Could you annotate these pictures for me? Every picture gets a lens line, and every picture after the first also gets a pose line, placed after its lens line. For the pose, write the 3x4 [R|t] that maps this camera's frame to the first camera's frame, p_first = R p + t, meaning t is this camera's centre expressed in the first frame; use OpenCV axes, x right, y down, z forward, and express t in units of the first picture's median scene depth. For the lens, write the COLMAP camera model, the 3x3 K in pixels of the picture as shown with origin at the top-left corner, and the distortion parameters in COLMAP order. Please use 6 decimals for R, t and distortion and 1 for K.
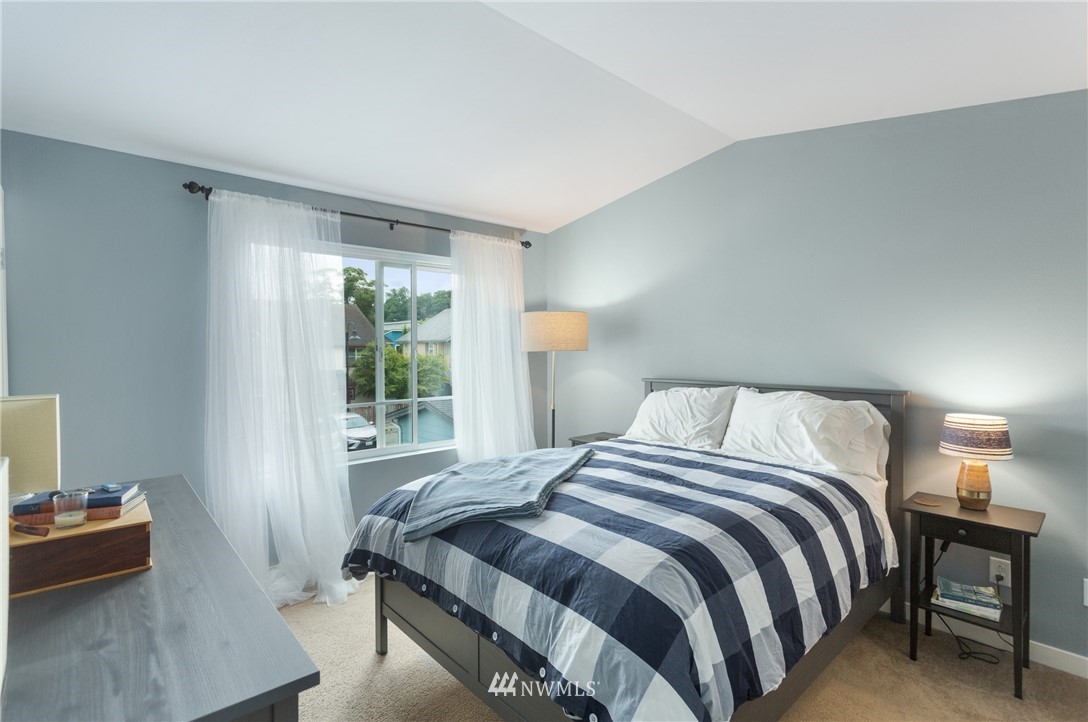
lens RADIAL K [[521.4, 0, 541.4], [0, 521.4, 359.7], [0, 0, 1]] dist [0.003003, -0.000171]
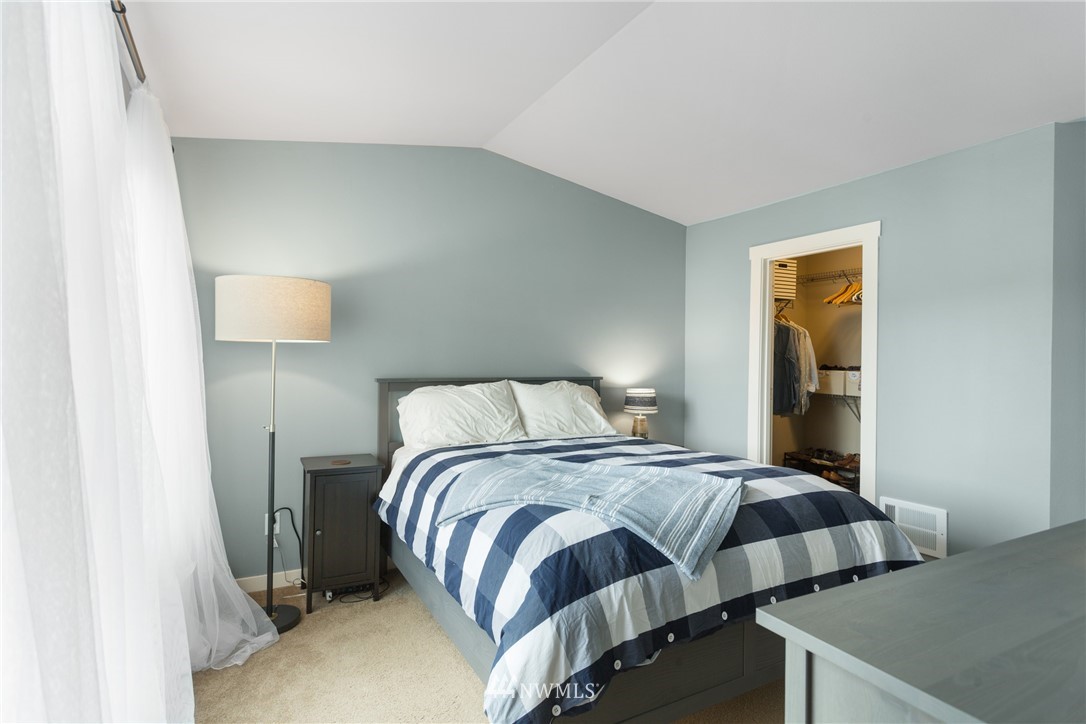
lens RADIAL K [[553.3, 0, 539.7], [0, 553.3, 347.5], [0, 0, 1]] dist [0.002726, 0.001300]
pose [[0.217015, 0.030716, 0.975685, -0.869747], [0.009705, 0.999388, -0.033621, 0.026375], [-0.976120, 0.016765, 0.216584, 0.814033]]
